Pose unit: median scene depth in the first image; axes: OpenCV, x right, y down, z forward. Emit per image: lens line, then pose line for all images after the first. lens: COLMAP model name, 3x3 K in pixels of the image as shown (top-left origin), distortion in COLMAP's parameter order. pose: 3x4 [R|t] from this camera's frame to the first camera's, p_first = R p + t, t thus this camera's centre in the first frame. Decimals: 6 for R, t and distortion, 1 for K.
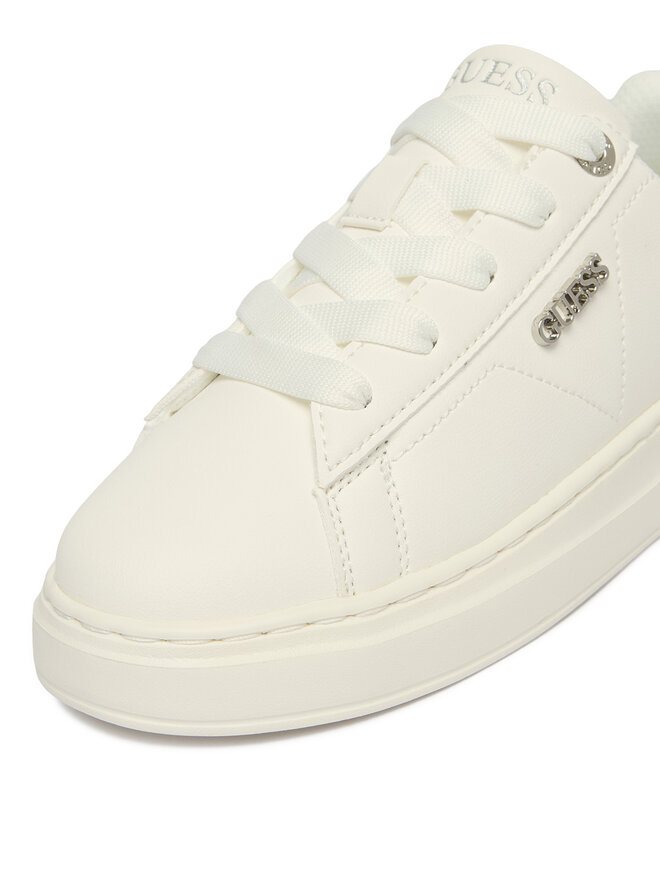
lens RADIAL K [[1912.5, 0, 330.0], [0, 1912.5, 440.0], [0, 0, 1]] dist [-0.112415, -0.334163]
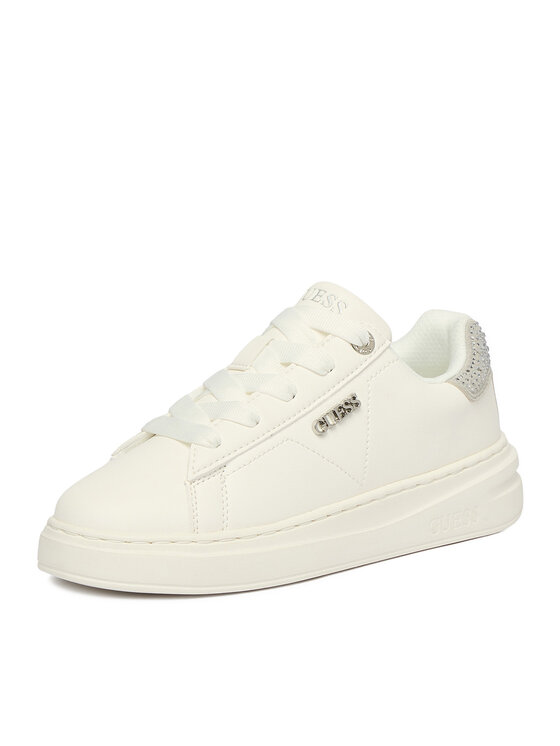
lens RADIAL K [[1926.1, 0, 280.0], [0, 1926.1, 373.0], [0, 0, 1]] dist [-0.024732, -0.075502]
pose [[0.993241, 0.109294, -0.039068, 0.142026], [-0.114050, 0.981510, -0.153726, 0.192138], [0.021545, 0.157142, 0.987341, -0.932570]]
